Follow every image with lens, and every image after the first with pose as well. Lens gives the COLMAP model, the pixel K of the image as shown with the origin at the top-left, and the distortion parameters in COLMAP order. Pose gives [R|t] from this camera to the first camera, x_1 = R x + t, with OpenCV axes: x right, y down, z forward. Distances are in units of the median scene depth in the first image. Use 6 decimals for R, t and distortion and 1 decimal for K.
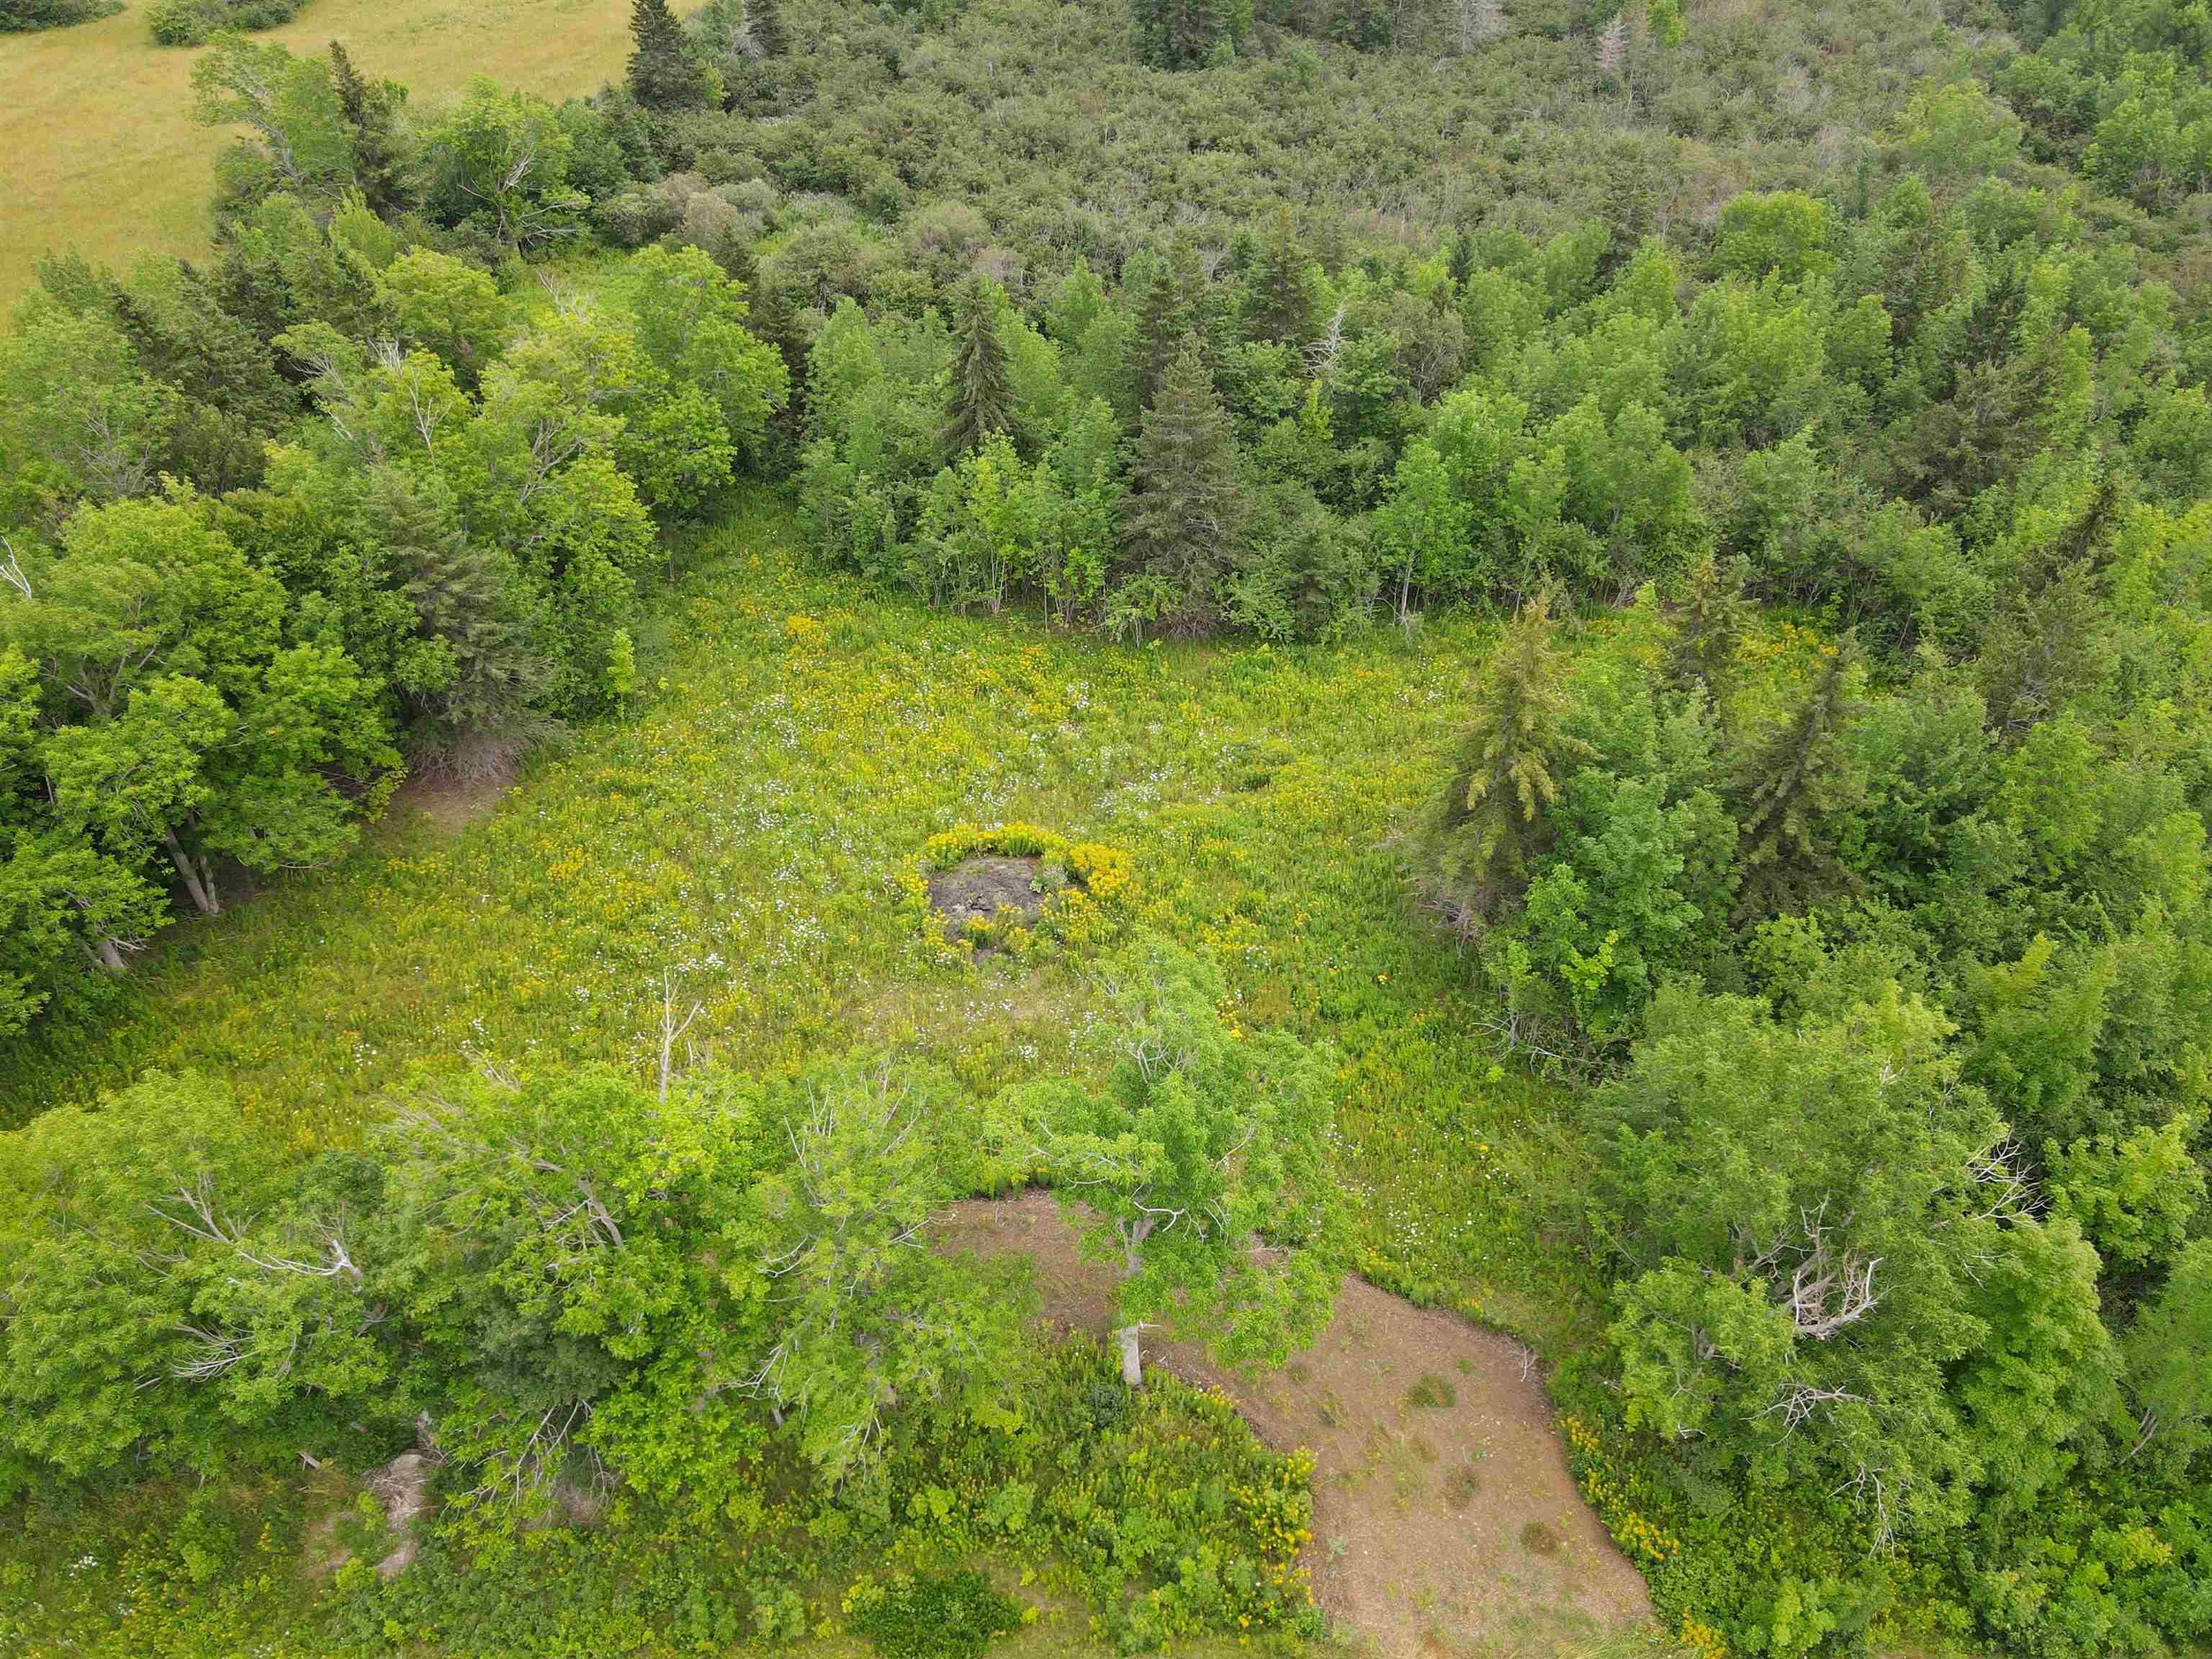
lens RADIAL K [[1628.9, 0, 1108.8], [0, 1628.9, 846.5], [0, 0, 1]] dist [-0.001487, 0.024154]
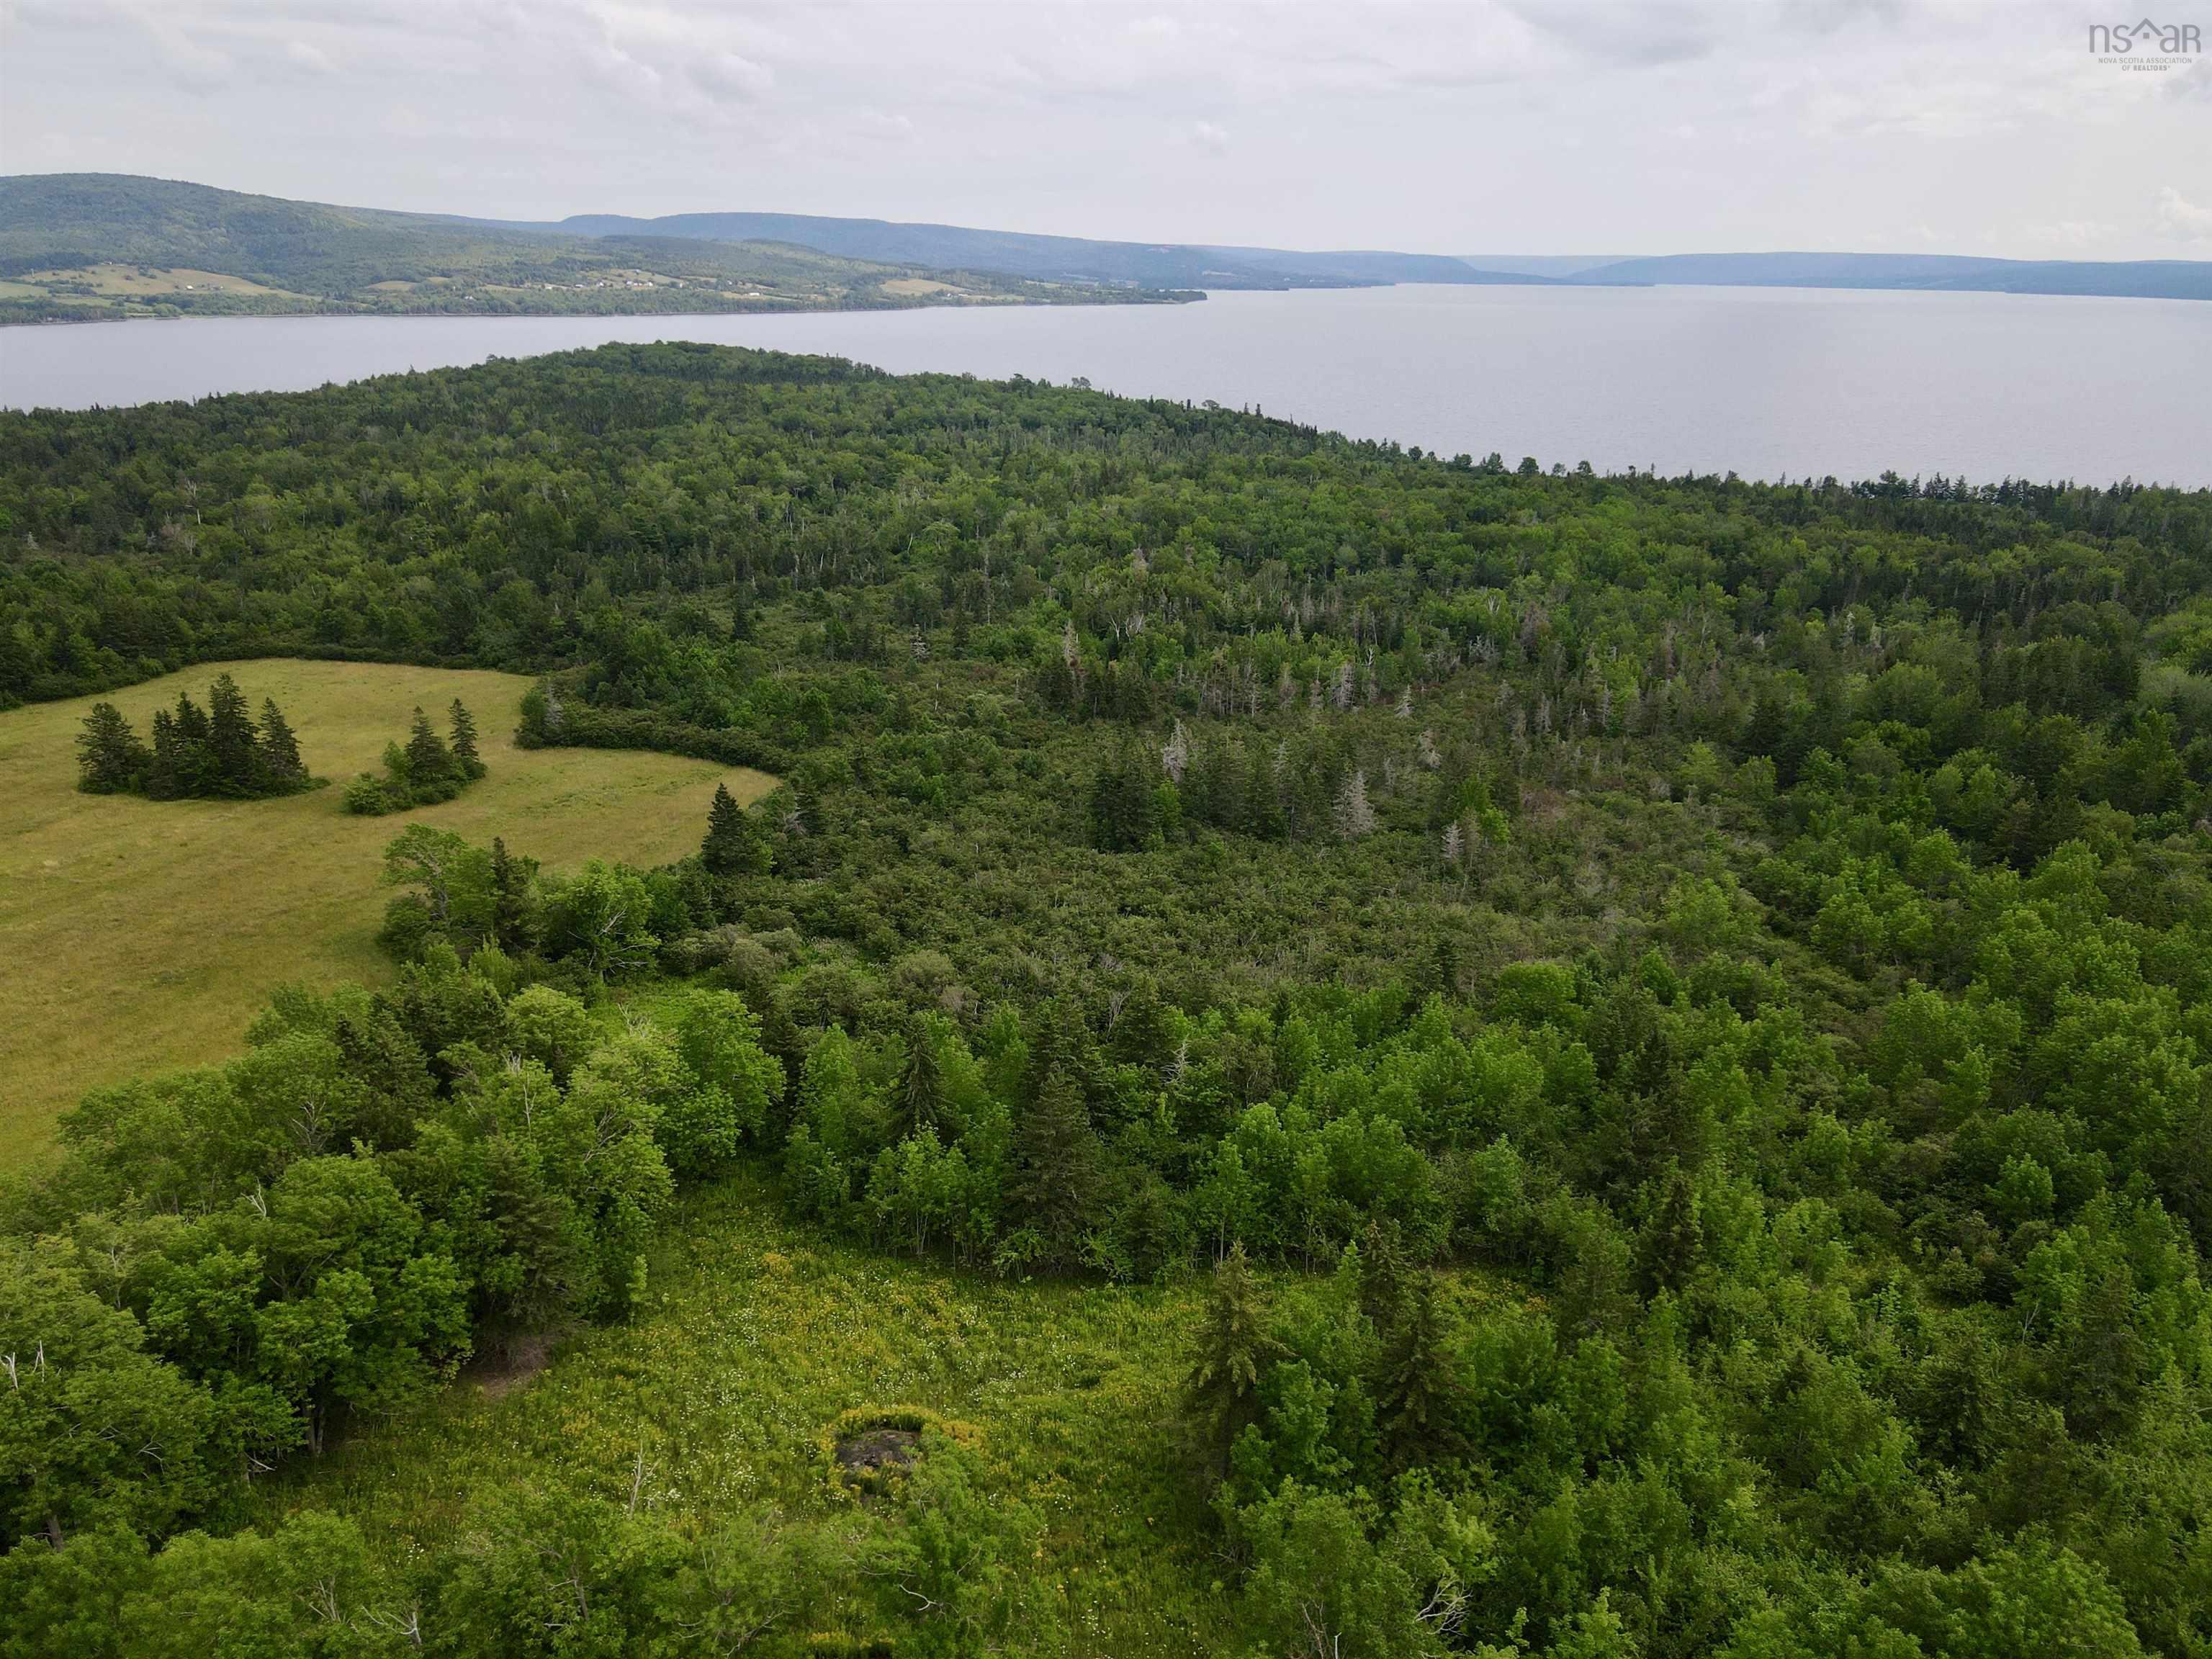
lens RADIAL K [[1628.9, 0, 1106.2], [0, 1628.9, 848.2], [0, 0, 1]] dist [-0.001487, 0.024154]
pose [[0.999502, 0.023179, -0.021397, 0.115879], [-0.029800, 0.916270, -0.399451, 0.088463], [0.010346, 0.399890, 0.916505, -0.396547]]
